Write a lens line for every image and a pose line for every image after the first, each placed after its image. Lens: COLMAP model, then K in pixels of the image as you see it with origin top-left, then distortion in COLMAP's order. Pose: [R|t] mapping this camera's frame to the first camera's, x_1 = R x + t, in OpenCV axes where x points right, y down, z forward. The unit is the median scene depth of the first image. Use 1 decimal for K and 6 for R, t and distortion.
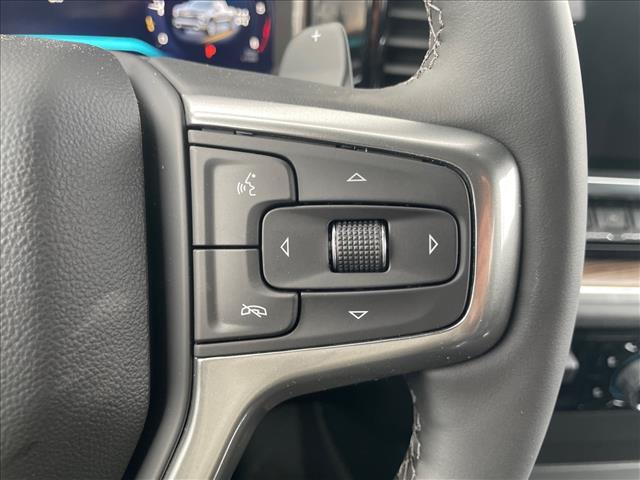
lens RADIAL K [[487.5, 0, 320.0], [0, 487.5, 240.0], [0, 0, 1]] dist [0.088743, -0.126291]
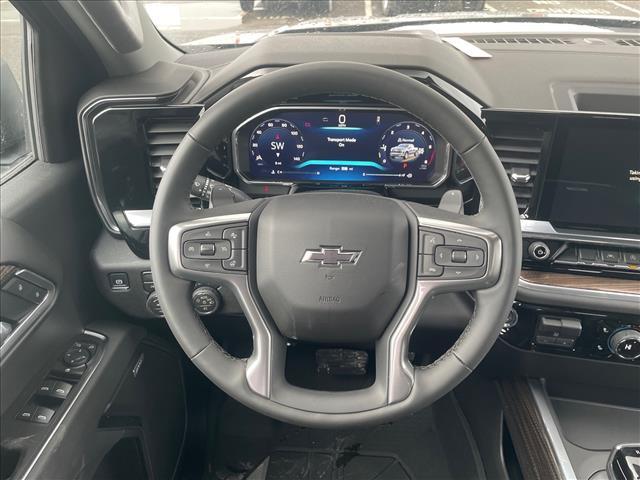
lens RADIAL K [[487.5, 0, 320.0], [0, 487.5, 240.0], [0, 0, 1]] dist [0.088743, -0.126291]
pose [[0.960394, 0.061296, -0.271821, 0.066200], [-0.070333, 0.997244, -0.023620, 0.053874], [0.269624, 0.041802, 0.962058, -3.291748]]
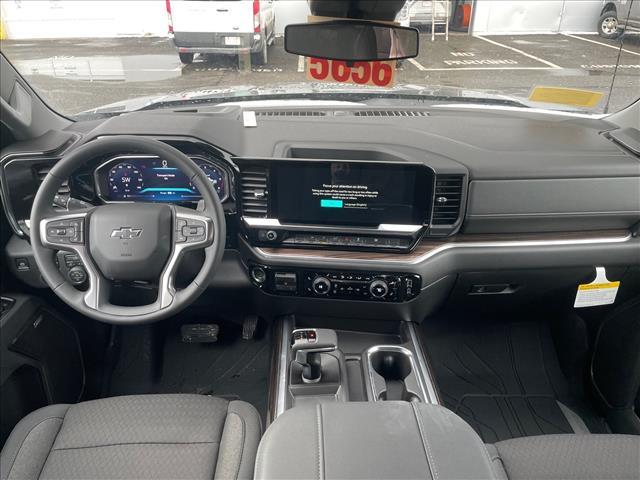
lens RADIAL K [[495.0, 0, 321.0], [0, 495.0, 250.8], [0, 0, 1]] dist [0.088457, -0.135624]
pose [[0.980501, 0.011440, -0.196179, 3.779644], [-0.030045, 0.995294, -0.092123, 1.040542], [0.194202, 0.096221, 0.976231, -6.660780]]
